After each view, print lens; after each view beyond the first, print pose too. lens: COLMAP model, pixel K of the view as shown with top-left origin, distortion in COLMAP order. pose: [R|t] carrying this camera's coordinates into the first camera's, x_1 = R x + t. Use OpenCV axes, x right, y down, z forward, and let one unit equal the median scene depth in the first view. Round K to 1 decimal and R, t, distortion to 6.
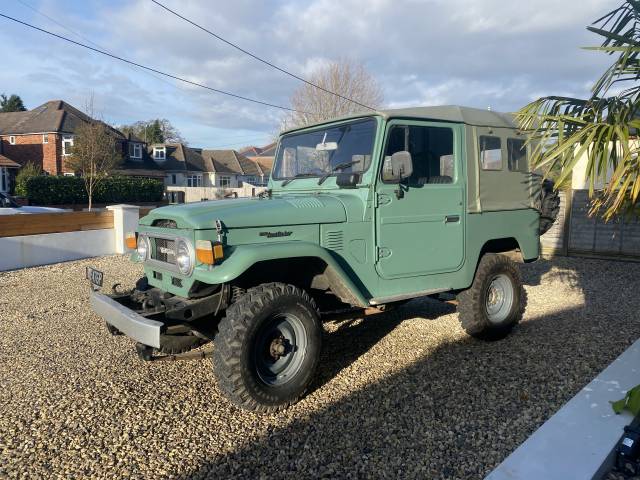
lens RADIAL K [[486.3, 0, 317.8], [0, 486.3, 241.9], [0, 0, 1]] dist [0.047941, -0.070454]
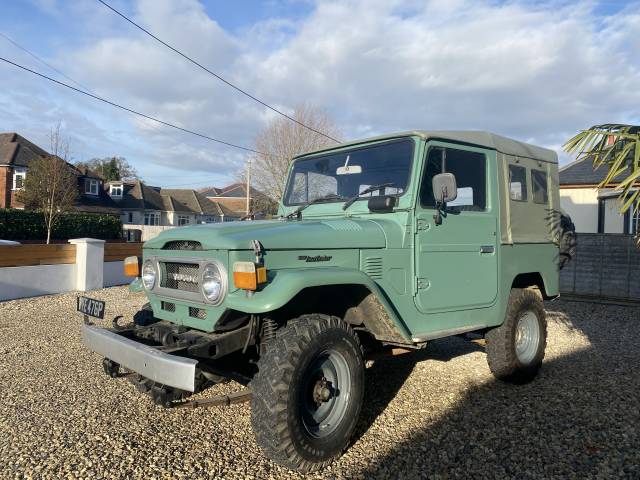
lens RADIAL K [[490.7, 0, 316.7], [0, 490.7, 238.0], [0, 0, 1]] dist [0.010171, -0.006515]
pose [[0.996023, 0.022051, 0.086329, -0.136205], [-0.013572, 0.995133, -0.097606, 0.028190], [-0.088061, 0.096046, 0.991474, 0.102228]]
